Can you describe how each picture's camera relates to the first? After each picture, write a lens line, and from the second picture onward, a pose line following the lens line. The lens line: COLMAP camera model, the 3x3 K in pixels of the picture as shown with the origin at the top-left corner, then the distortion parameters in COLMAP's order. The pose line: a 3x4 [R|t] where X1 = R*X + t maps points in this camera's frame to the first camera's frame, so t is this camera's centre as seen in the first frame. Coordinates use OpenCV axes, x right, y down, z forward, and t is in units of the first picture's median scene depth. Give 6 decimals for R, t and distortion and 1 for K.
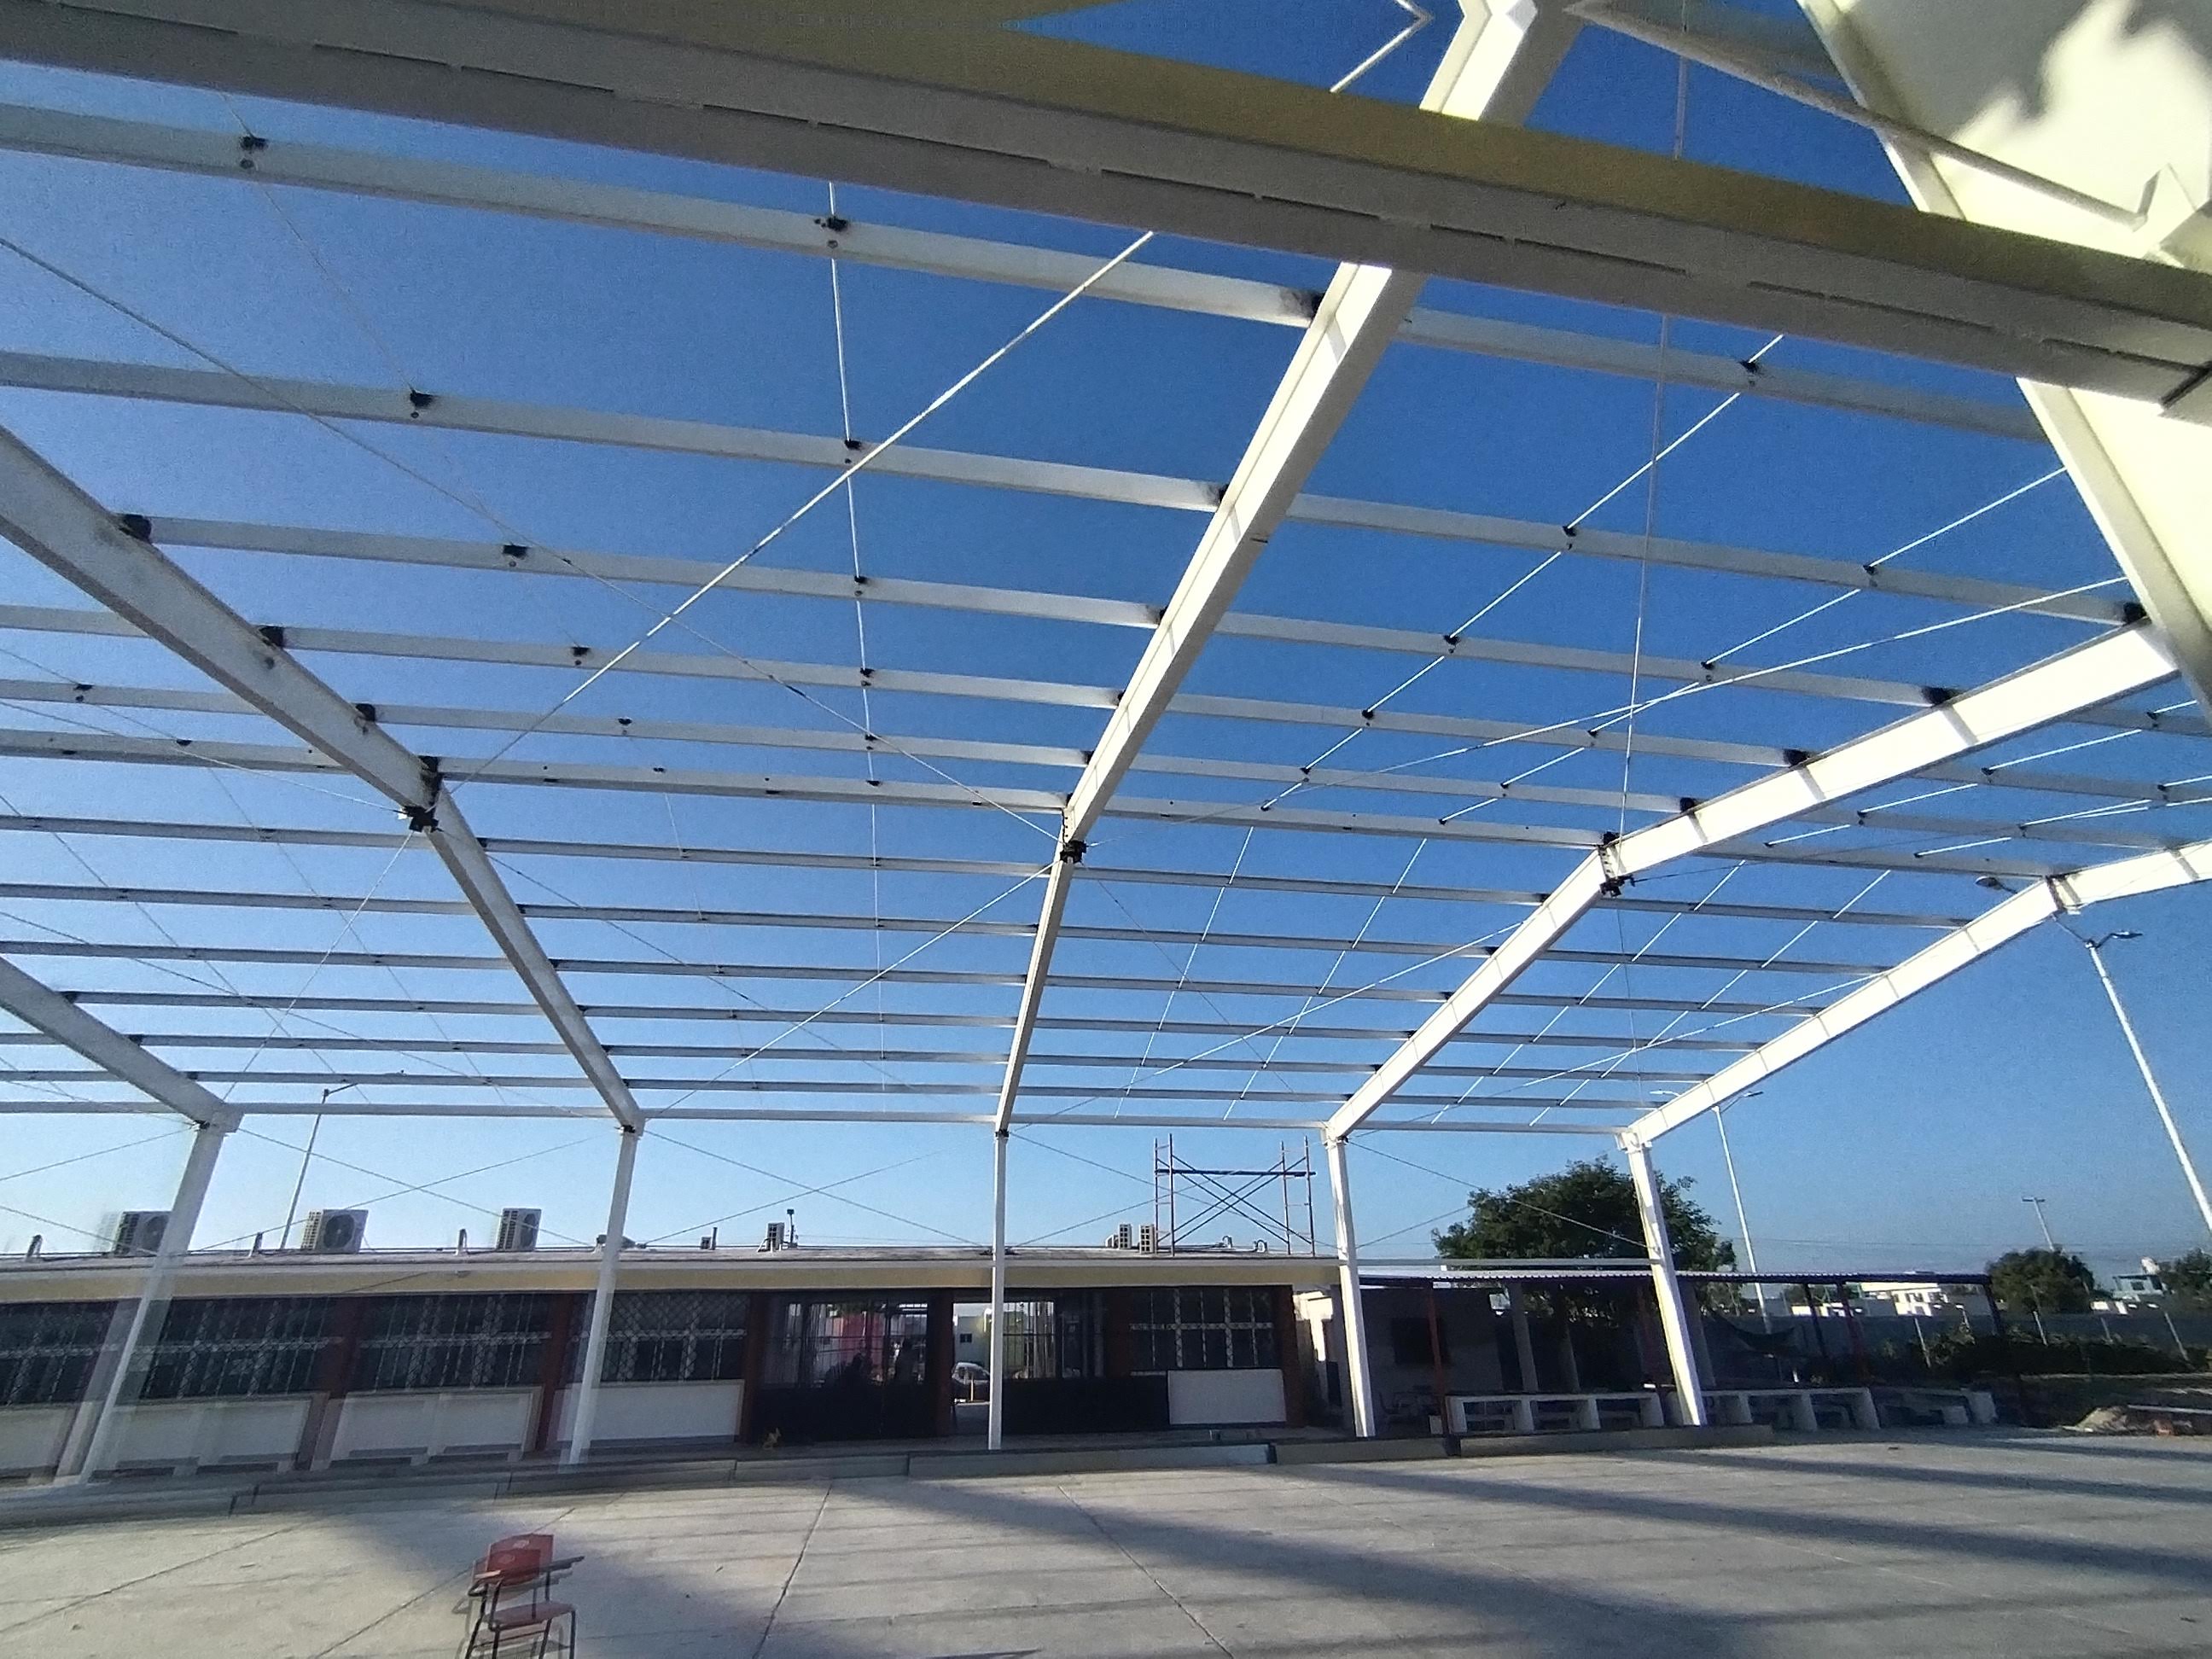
lens RADIAL K [[1005.3, 0, 1106.0], [0, 1005.3, 829.5], [0, 0, 1]] dist [-0.001399, 0.013547]
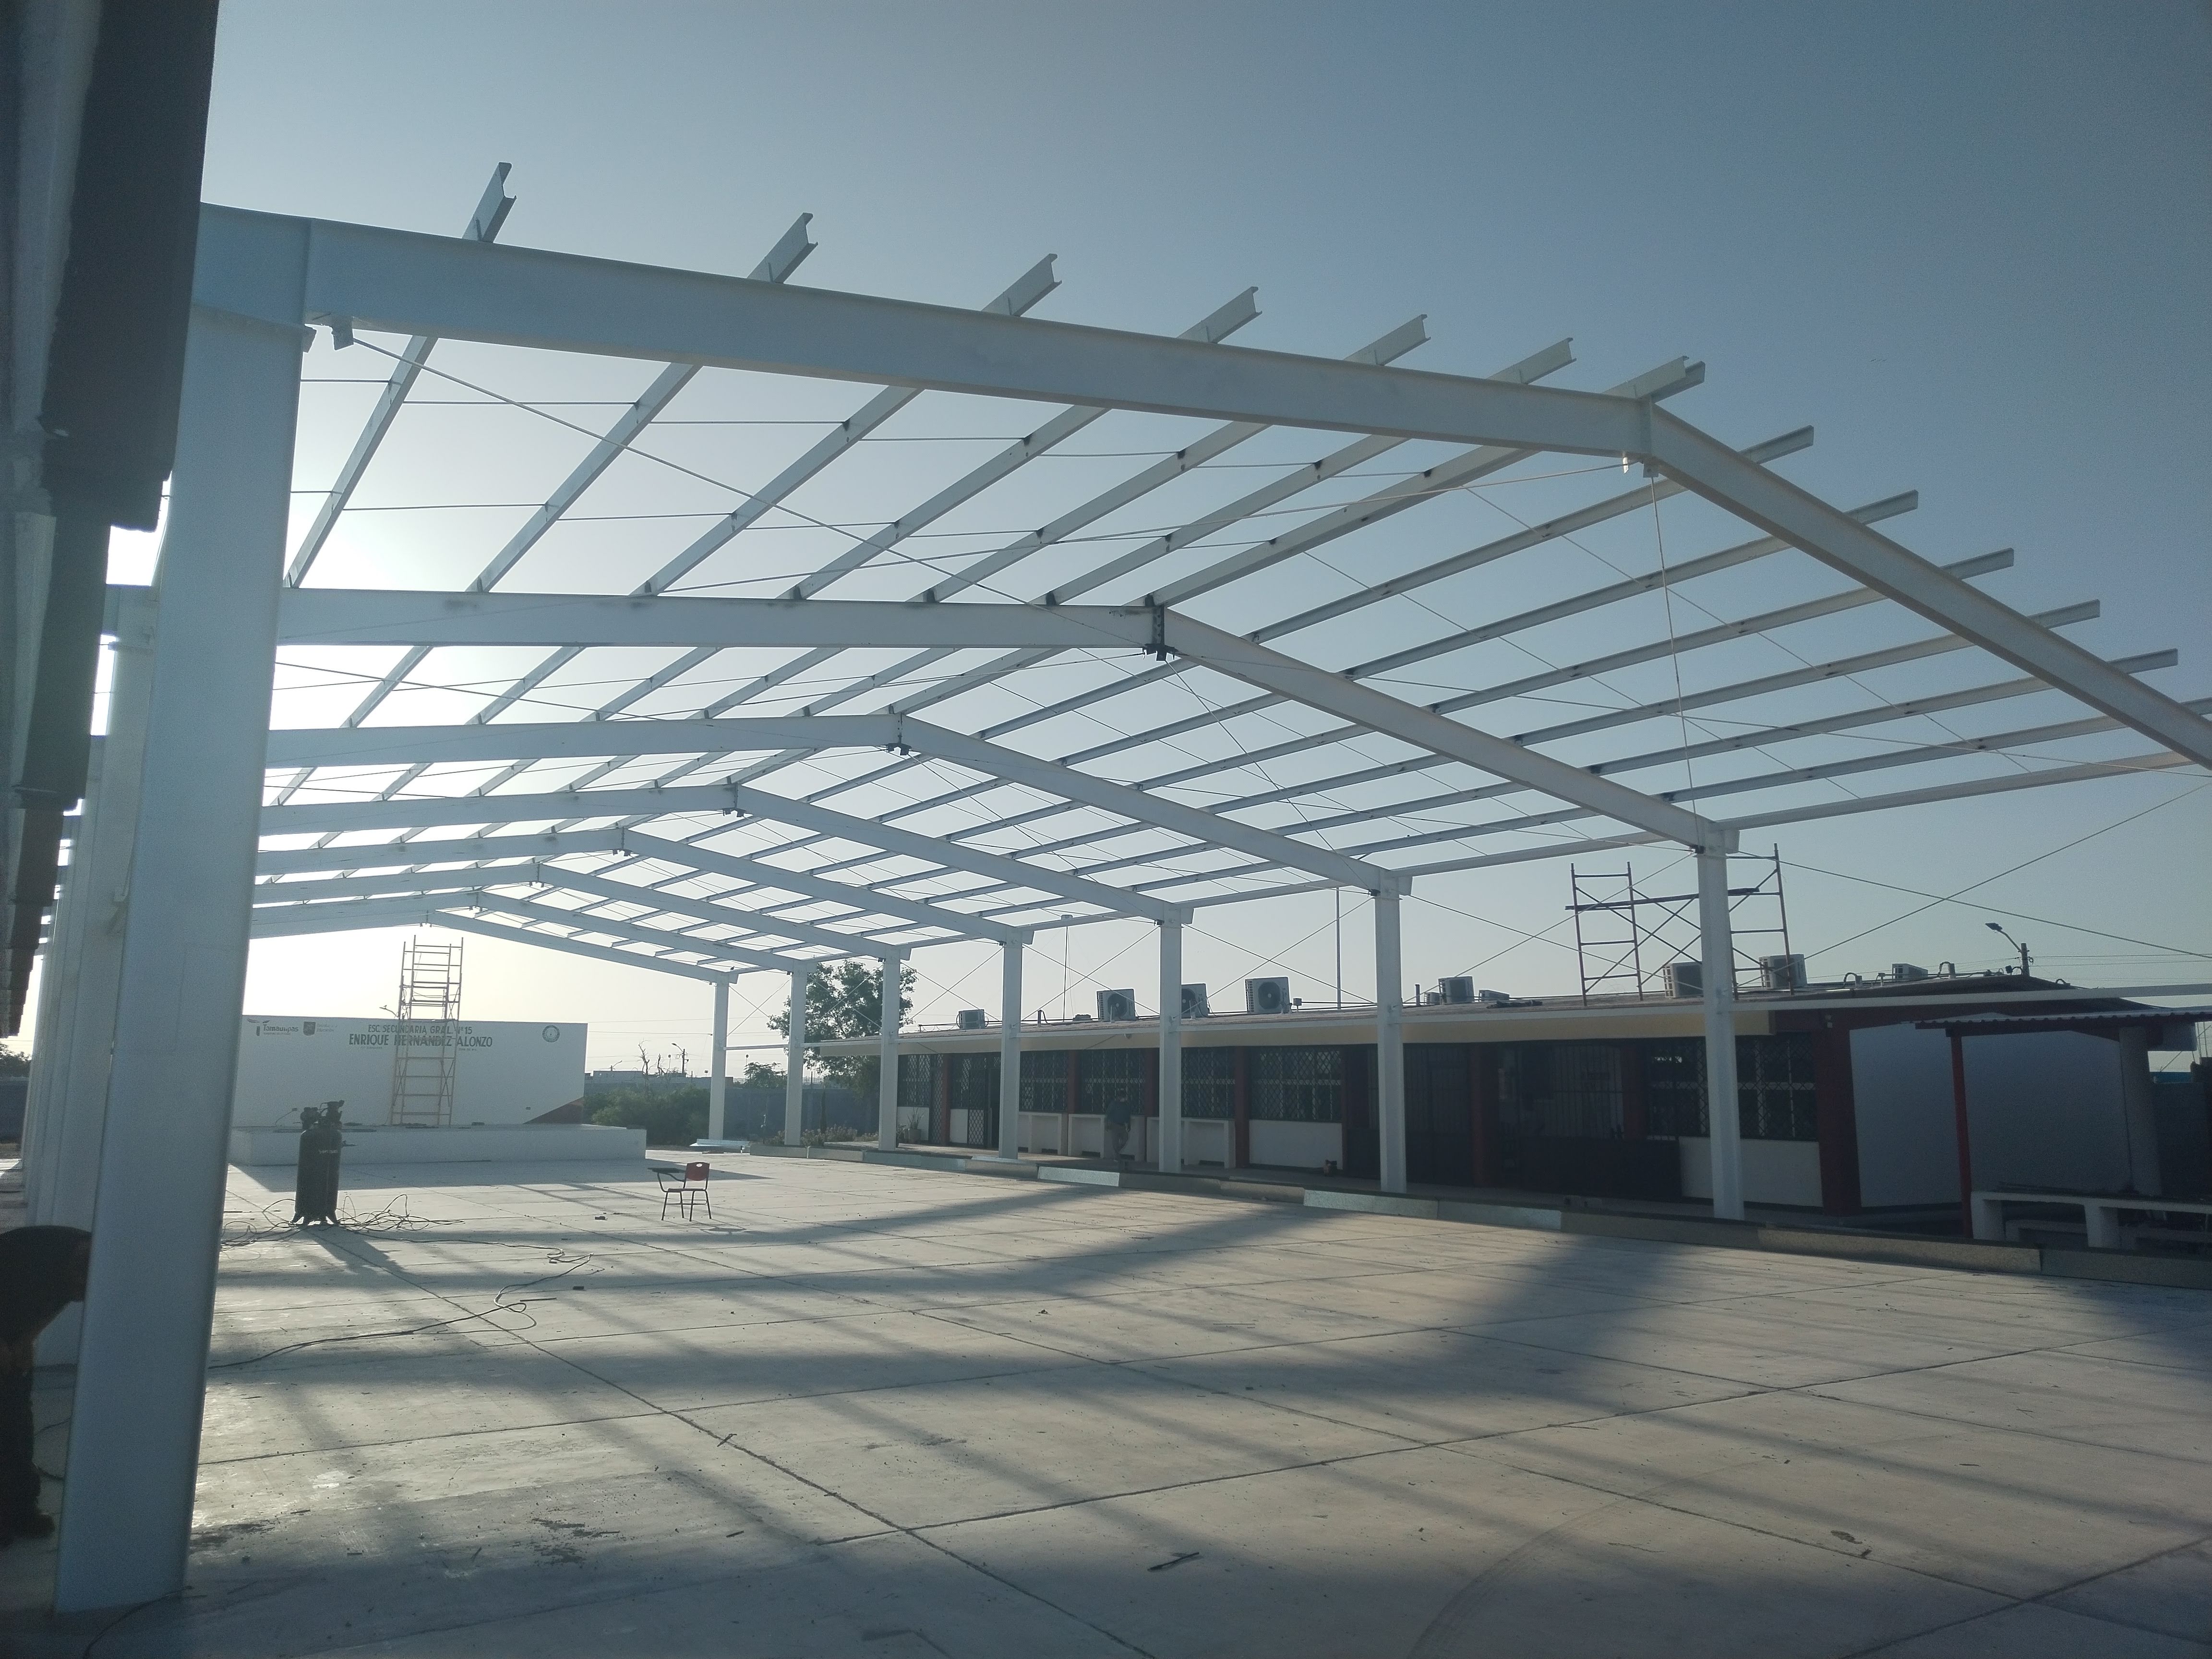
lens RADIAL K [[1726.3, 0, 1105.7], [0, 1726.3, 783.1], [0, 0, 1]] dist [0.018209, -0.008862]
pose [[0.370638, -0.144126, -0.917526, 0.808779], [0.402392, 0.915275, 0.018775, 0.053310], [0.837083, -0.376164, 0.397231, 0.128193]]
